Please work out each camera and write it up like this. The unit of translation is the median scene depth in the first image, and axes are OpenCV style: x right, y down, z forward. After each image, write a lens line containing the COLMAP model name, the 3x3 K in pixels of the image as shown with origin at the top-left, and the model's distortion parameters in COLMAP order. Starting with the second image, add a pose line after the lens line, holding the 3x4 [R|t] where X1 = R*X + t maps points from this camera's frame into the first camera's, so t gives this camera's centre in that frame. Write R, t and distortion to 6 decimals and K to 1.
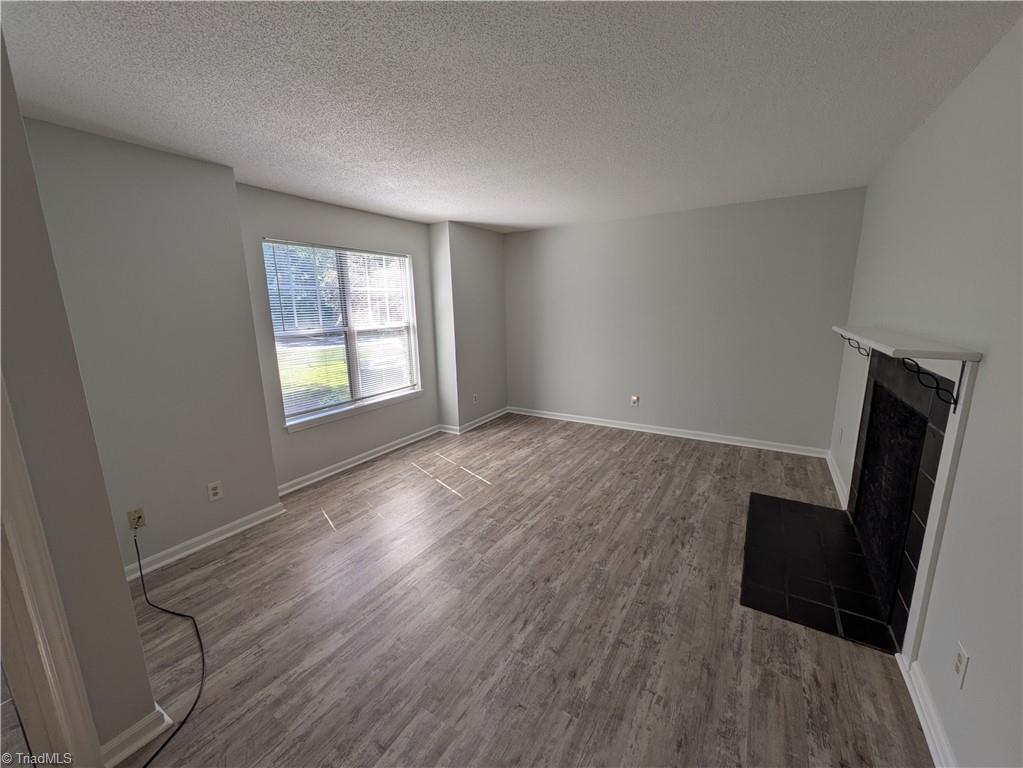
lens RADIAL K [[402.3, 0, 510.7], [0, 402.3, 382.4], [0, 0, 1]] dist [0.000588, -0.001299]
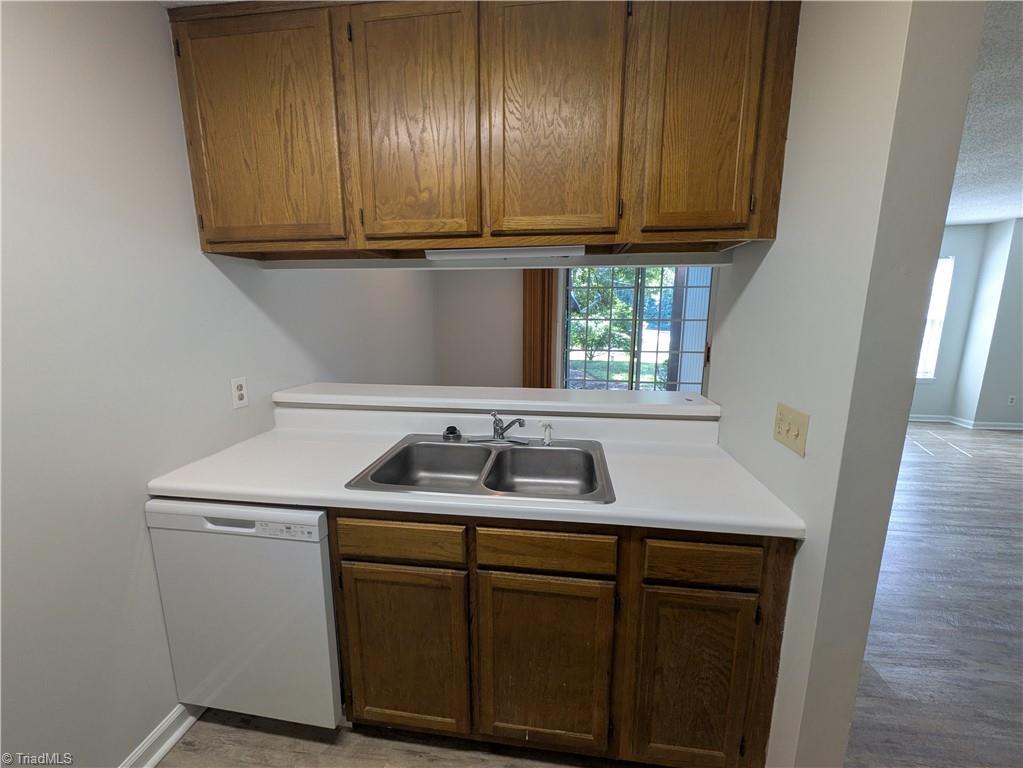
lens RADIAL K [[402.3, 0, 507.1], [0, 402.3, 383.1], [0, 0, 1]] dist [0.000588, -0.001299]
pose [[0.407887, 0.189683, -0.893112, 0.441691], [-0.183281, 0.975281, 0.123430, 0.170529], [0.894448, 0.113345, 0.432570, -0.793517]]
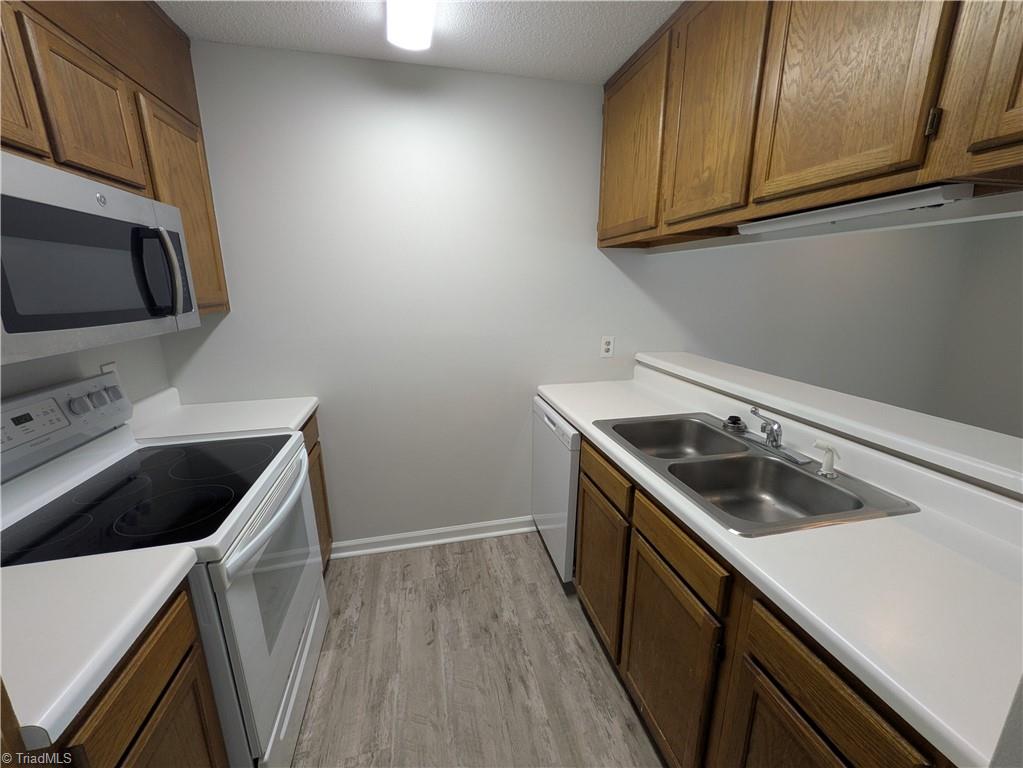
lens RADIAL K [[402.3, 0, 504.8], [0, 402.3, 382.4], [0, 0, 1]] dist [0.000588, -0.001299]
pose [[-0.717386, 0.191146, -0.669941, 0.473310], [-0.113110, 0.916910, 0.382730, 0.108876], [0.687432, 0.350342, -0.636158, -0.507119]]
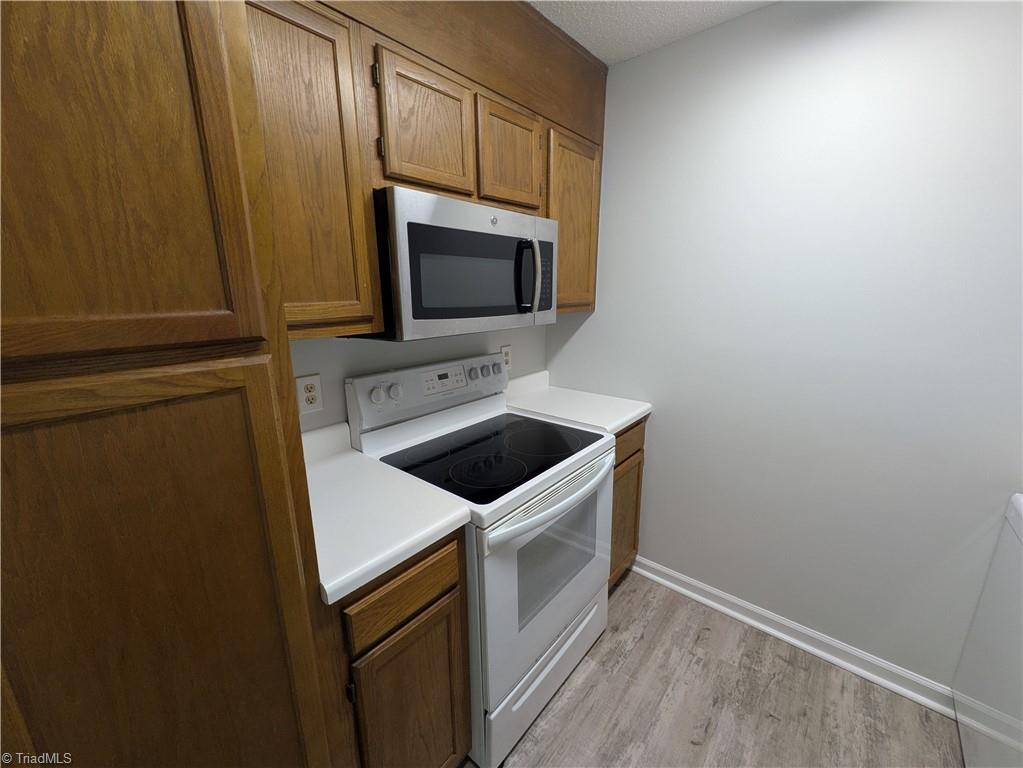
lens RADIAL K [[402.3, 0, 508.4], [0, 402.3, 382.1], [0, 0, 1]] dist [0.000588, -0.001299]
pose [[-0.987604, -0.007204, 0.156803, 0.377511], [0.057622, 0.912567, 0.404846, 0.118821], [-0.146010, 0.408863, -0.900840, -0.544278]]
